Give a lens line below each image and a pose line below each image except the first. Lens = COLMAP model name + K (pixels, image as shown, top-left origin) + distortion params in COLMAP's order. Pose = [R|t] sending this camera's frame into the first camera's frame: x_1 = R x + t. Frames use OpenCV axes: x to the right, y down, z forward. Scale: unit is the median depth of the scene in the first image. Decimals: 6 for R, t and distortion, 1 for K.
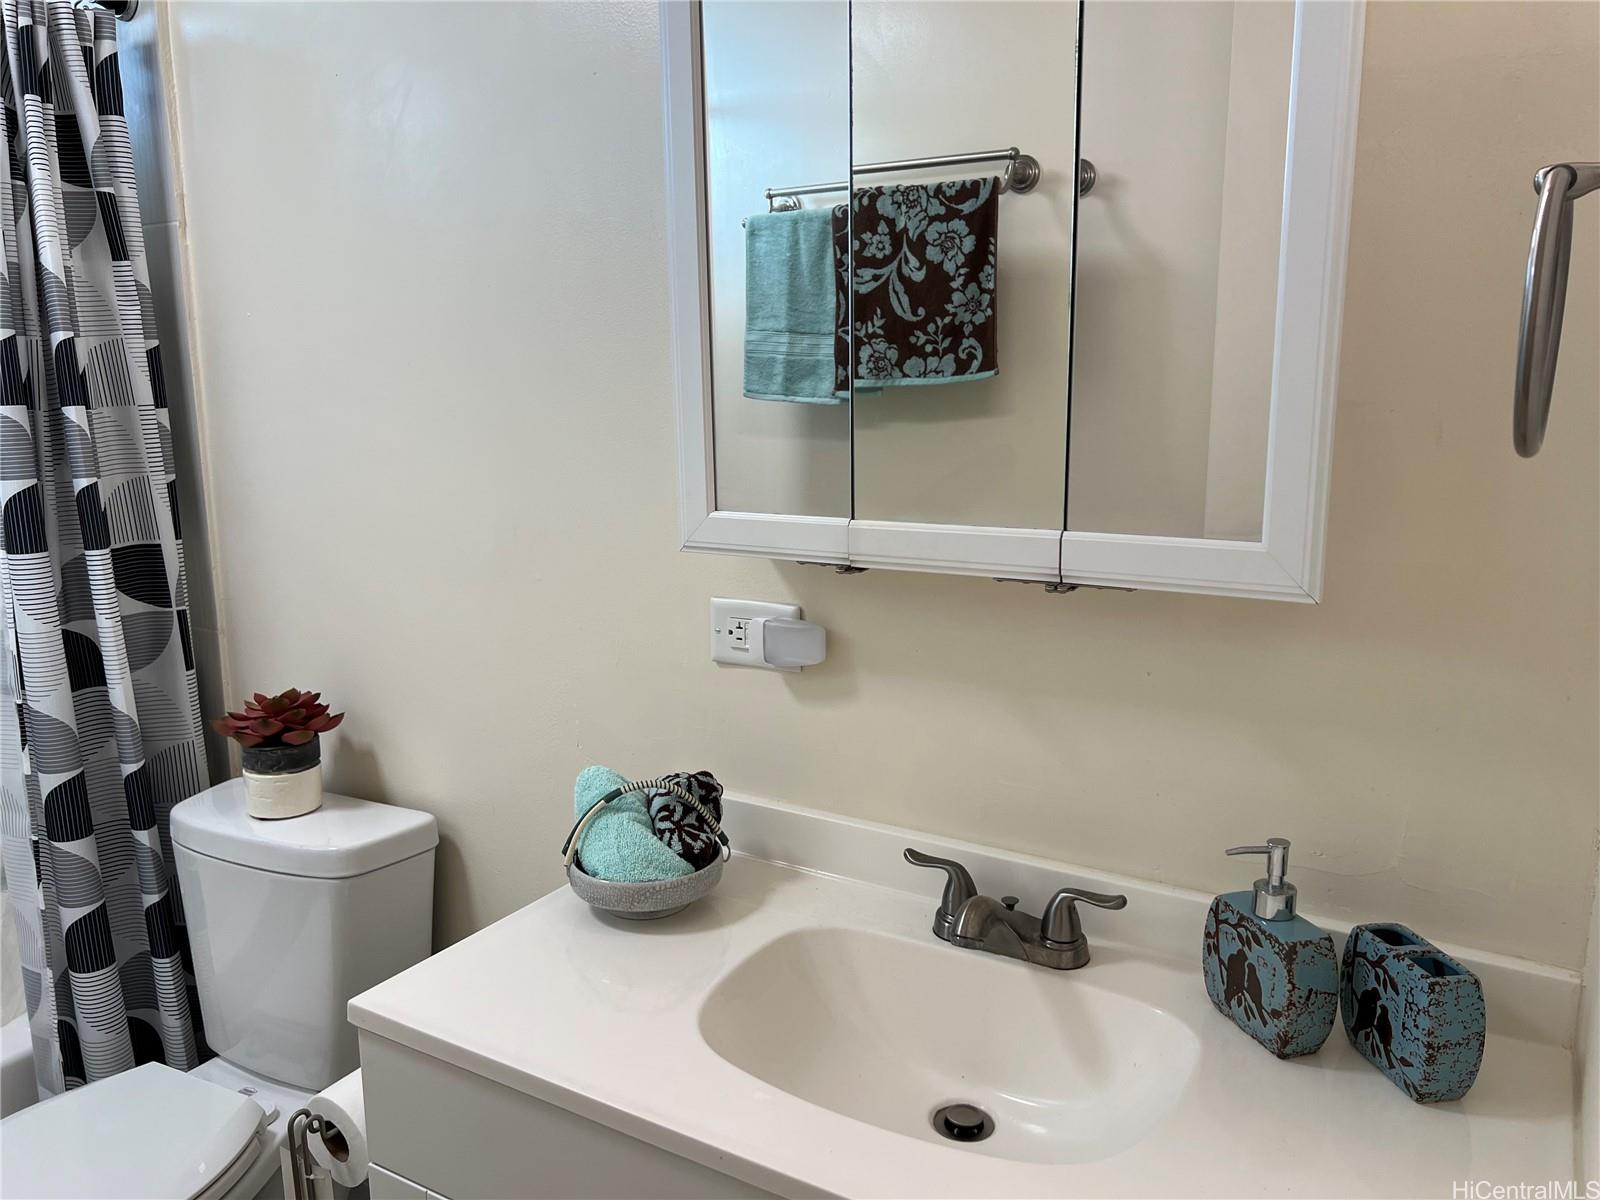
lens RADIAL K [[1226.8, 0, 802.9], [0, 1226.8, 609.5], [0, 0, 1]] dist [0.037870, -0.052078]
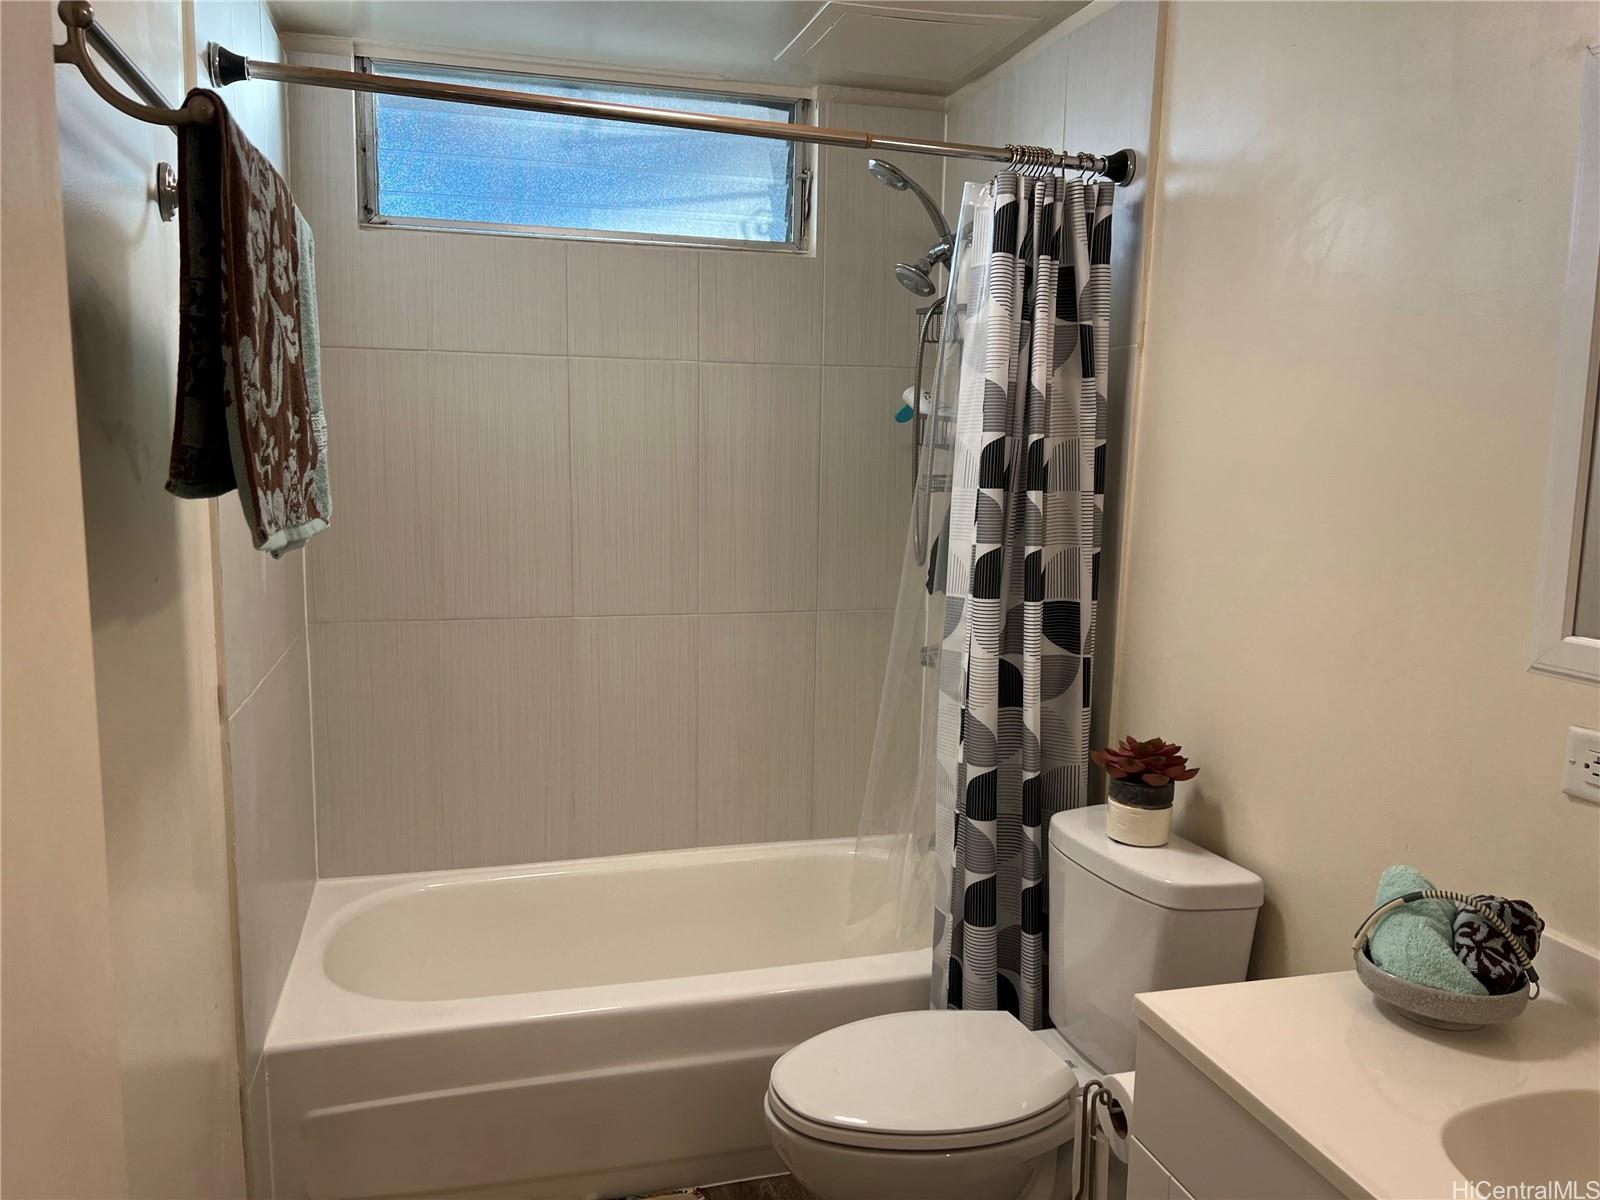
lens RADIAL K [[1226.8, 0, 802.9], [0, 1226.8, 609.5], [0, 0, 1]] dist [0.037870, -0.052078]
pose [[0.736760, 0.123526, -0.664776, 0.101343], [-0.161067, 0.986931, 0.004879, -0.007845], [0.656691, 0.103479, 0.747027, -0.109843]]
